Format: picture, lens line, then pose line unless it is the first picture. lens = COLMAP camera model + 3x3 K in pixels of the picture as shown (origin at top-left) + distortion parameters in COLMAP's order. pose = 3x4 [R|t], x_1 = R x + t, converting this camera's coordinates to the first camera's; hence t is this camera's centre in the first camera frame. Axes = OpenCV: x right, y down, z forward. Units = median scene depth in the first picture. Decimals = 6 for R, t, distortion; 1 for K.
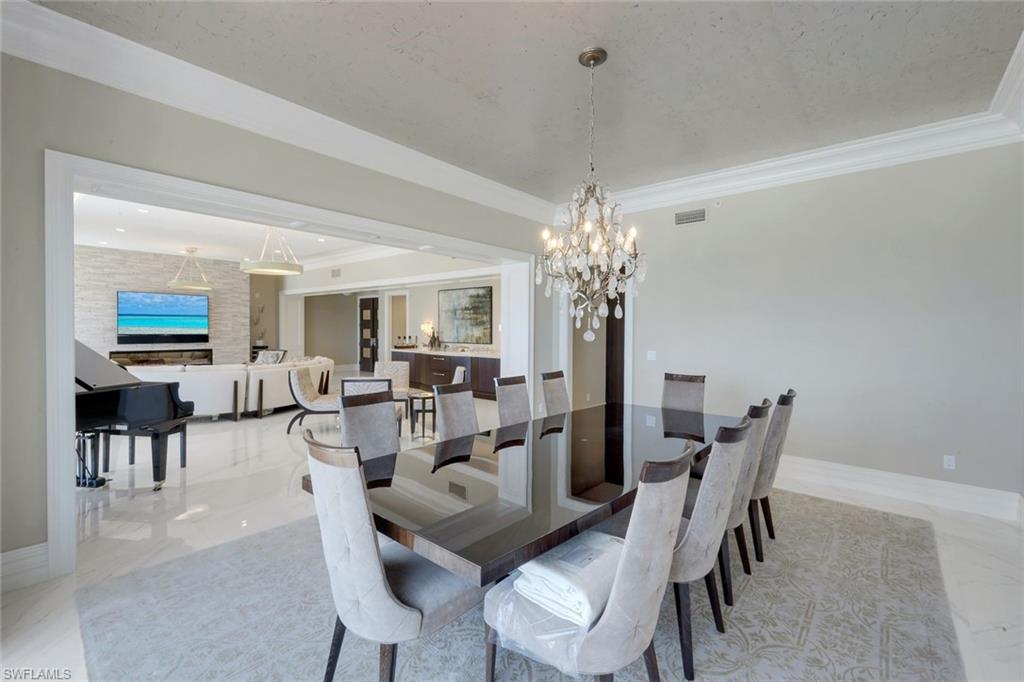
lens RADIAL K [[407.9, 0, 505.2], [0, 407.9, 338.1], [0, 0, 1]] dist [-0.002505, -0.000029]
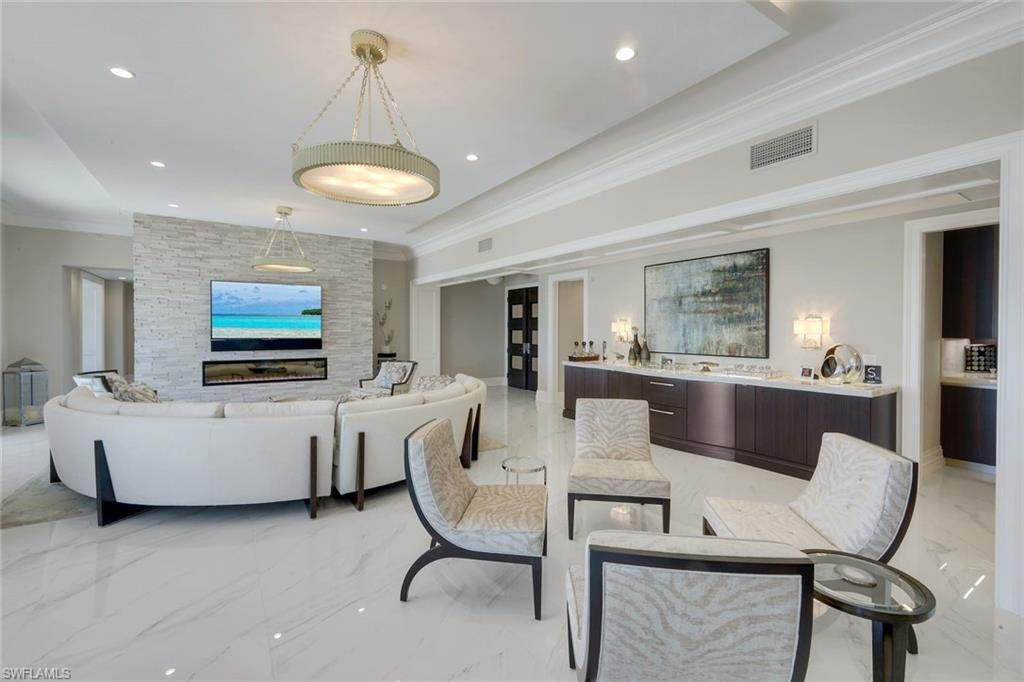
lens RADIAL K [[419.4, 0, 518.6], [0, 419.4, 335.8], [0, 0, 1]] dist [0.005389, -0.000083]
pose [[0.963153, 0.000698, -0.268954, -0.179762], [-0.003354, 0.999950, -0.009414, -0.007617], [0.268934, 0.009969, 0.963107, 0.362100]]
